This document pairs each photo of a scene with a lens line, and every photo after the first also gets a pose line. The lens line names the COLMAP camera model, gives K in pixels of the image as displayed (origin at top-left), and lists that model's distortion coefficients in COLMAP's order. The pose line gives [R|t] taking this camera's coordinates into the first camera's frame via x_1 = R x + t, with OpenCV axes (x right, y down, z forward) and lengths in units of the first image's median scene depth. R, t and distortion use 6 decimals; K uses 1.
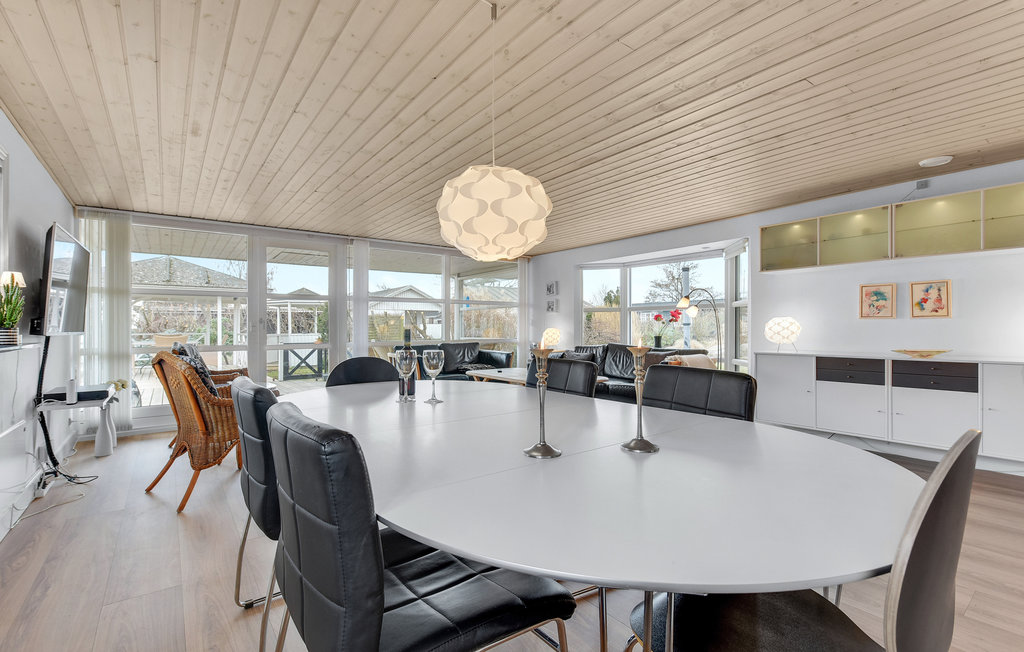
lens RADIAL K [[503.0, 0, 510.6], [0, 503.0, 319.9], [0, 0, 1]] dist [-0.004839, -0.000521]
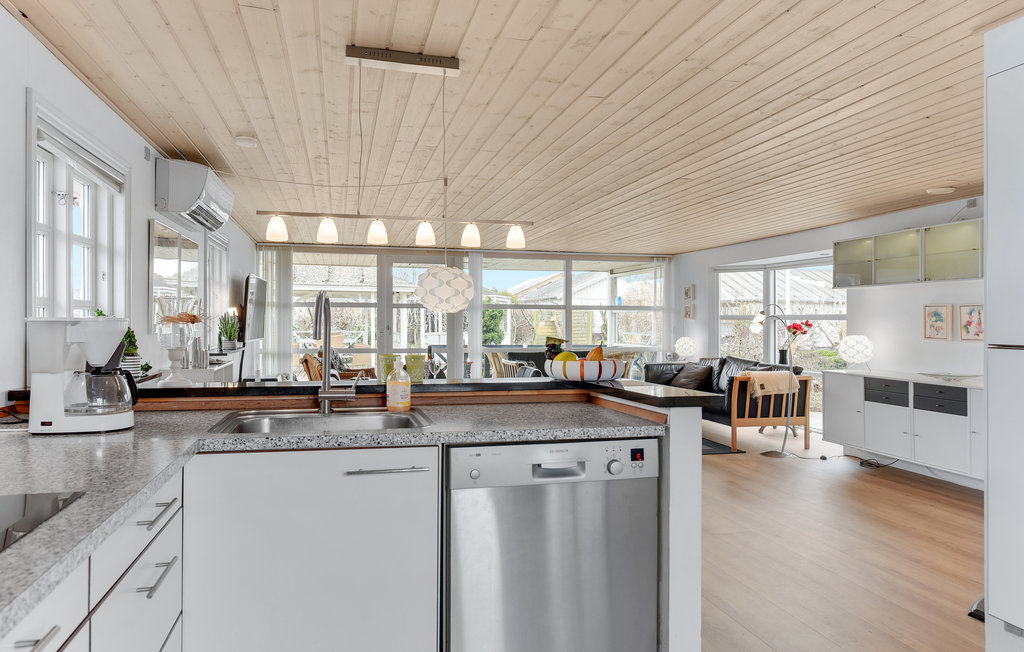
lens RADIAL K [[693.7, 0, 513.3], [0, 693.7, 326.8], [0, 0, 1]] dist [0.002451, 0.000303]
pose [[0.939582, 0.016286, -0.341937, 0.401339], [-0.010036, 0.999749, 0.020039, -0.044253], [0.342178, -0.015396, 0.939509, -0.499290]]
